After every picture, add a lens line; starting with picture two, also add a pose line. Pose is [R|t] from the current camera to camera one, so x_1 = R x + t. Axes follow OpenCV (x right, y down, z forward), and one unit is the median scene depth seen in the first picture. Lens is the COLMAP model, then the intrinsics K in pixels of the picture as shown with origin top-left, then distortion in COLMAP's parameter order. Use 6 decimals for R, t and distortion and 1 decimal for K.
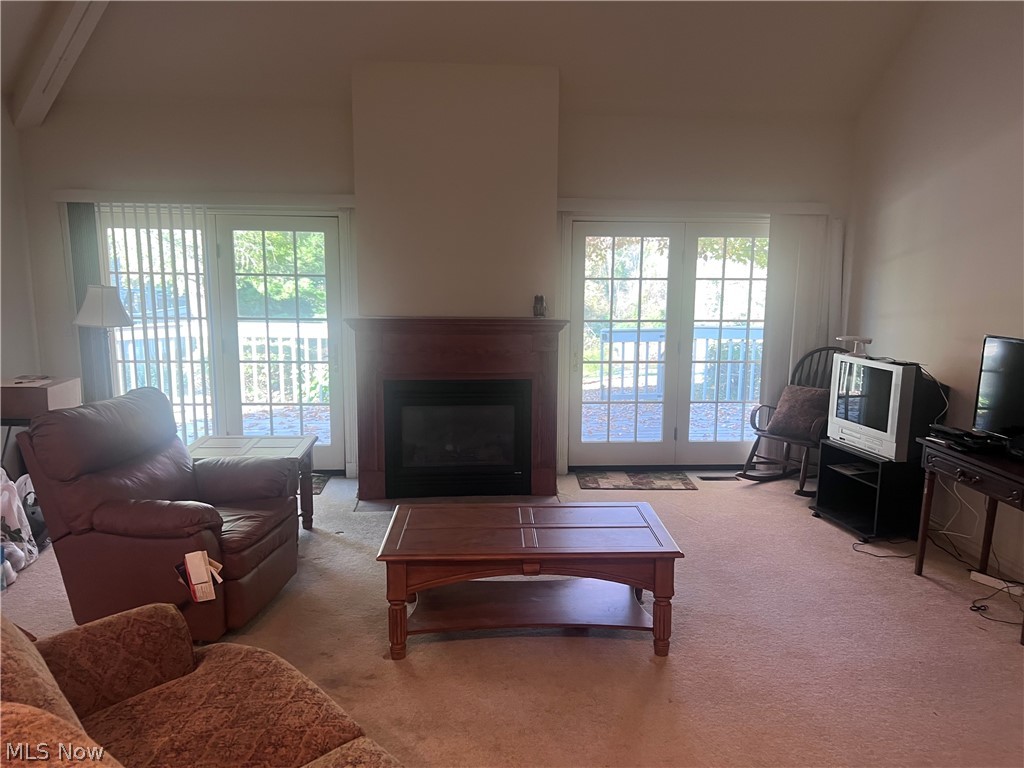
lens RADIAL K [[770.5, 0, 530.3], [0, 770.5, 394.1], [0, 0, 1]] dist [0.050491, -0.053182]
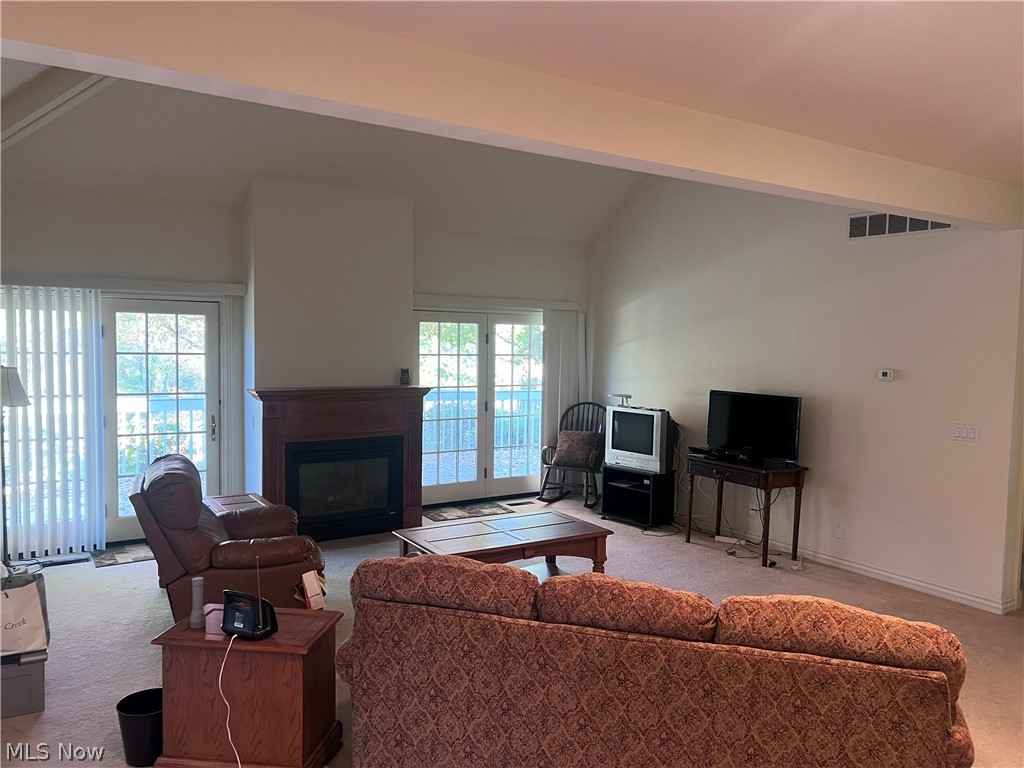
lens RADIAL K [[770.5, 0, 508.1], [0, 770.5, 385.5], [0, 0, 1]] dist [0.050491, -0.053182]
pose [[0.882946, -0.024954, 0.468812, -0.409738], [0.069613, 0.994507, -0.078172, 0.009758], [-0.464286, 0.101657, 0.879832, -0.181437]]
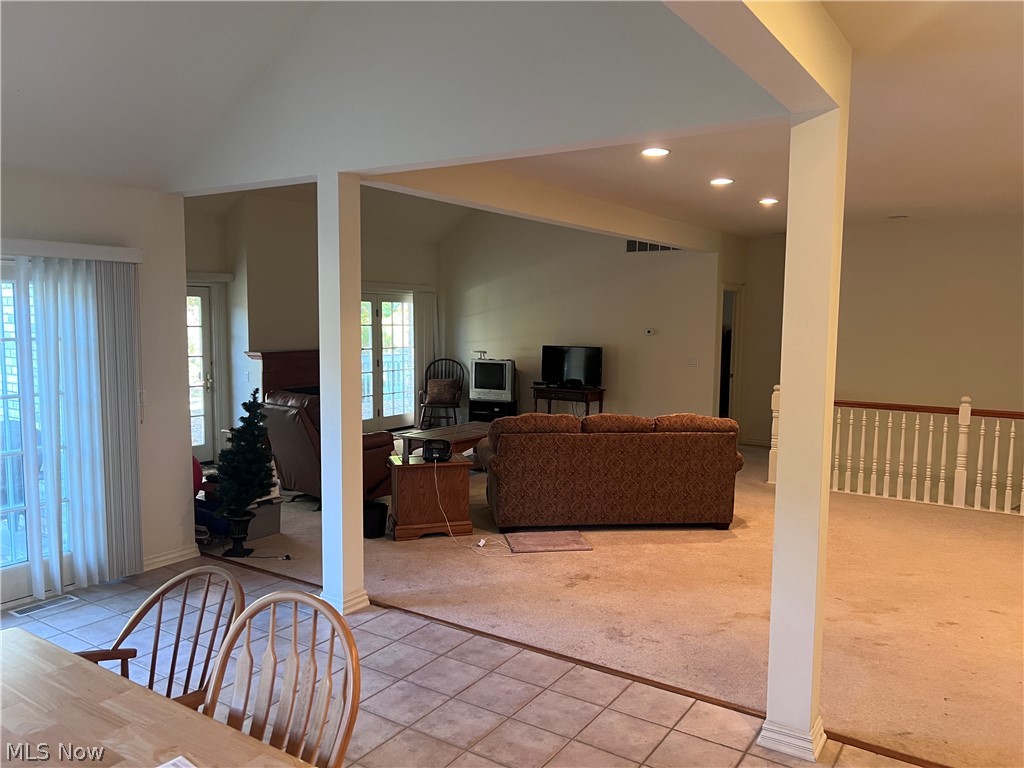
lens RADIAL K [[770.5, 0, 507.6], [0, 770.5, 389.0], [0, 0, 1]] dist [0.050491, -0.053182]
pose [[0.627110, -0.079382, 0.774875, -1.066427], [0.126286, 0.991994, -0.000580, 0.039297], [-0.768625, 0.098220, 0.632114, -0.368861]]
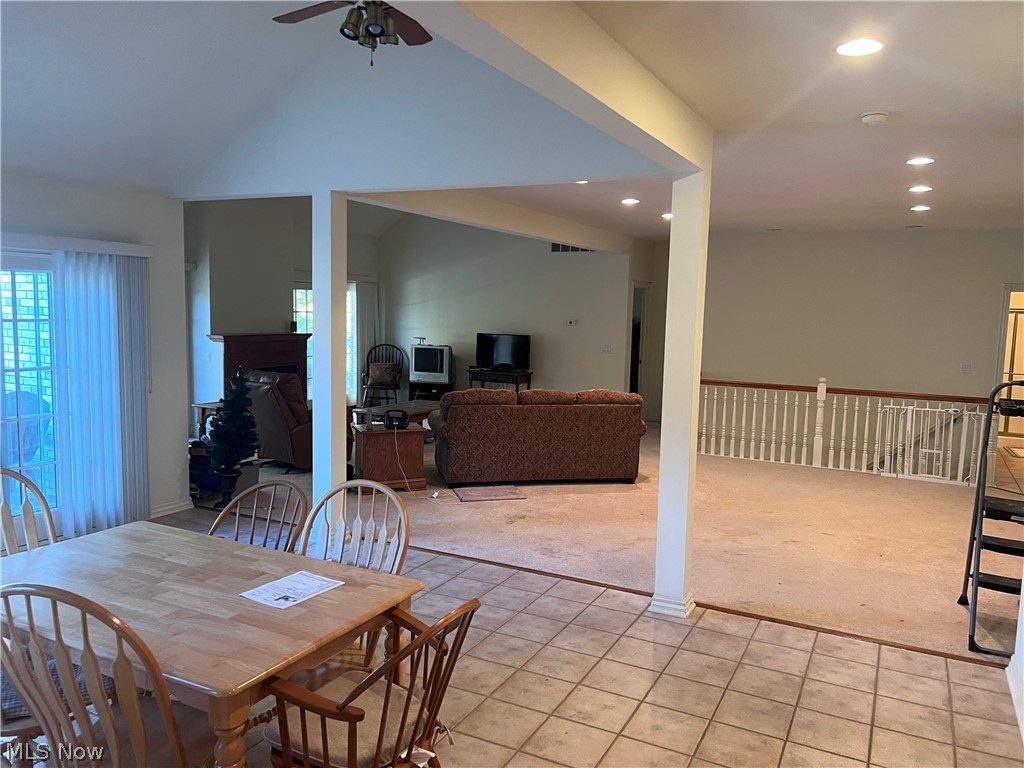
lens RADIAL K [[770.5, 0, 516.9], [0, 770.5, 387.4], [0, 0, 1]] dist [0.050491, -0.053182]
pose [[0.533145, -0.085825, 0.841659, -1.261378], [0.120531, 0.992399, 0.024847, 0.051178], [-0.837394, 0.088199, 0.539437, -0.463734]]
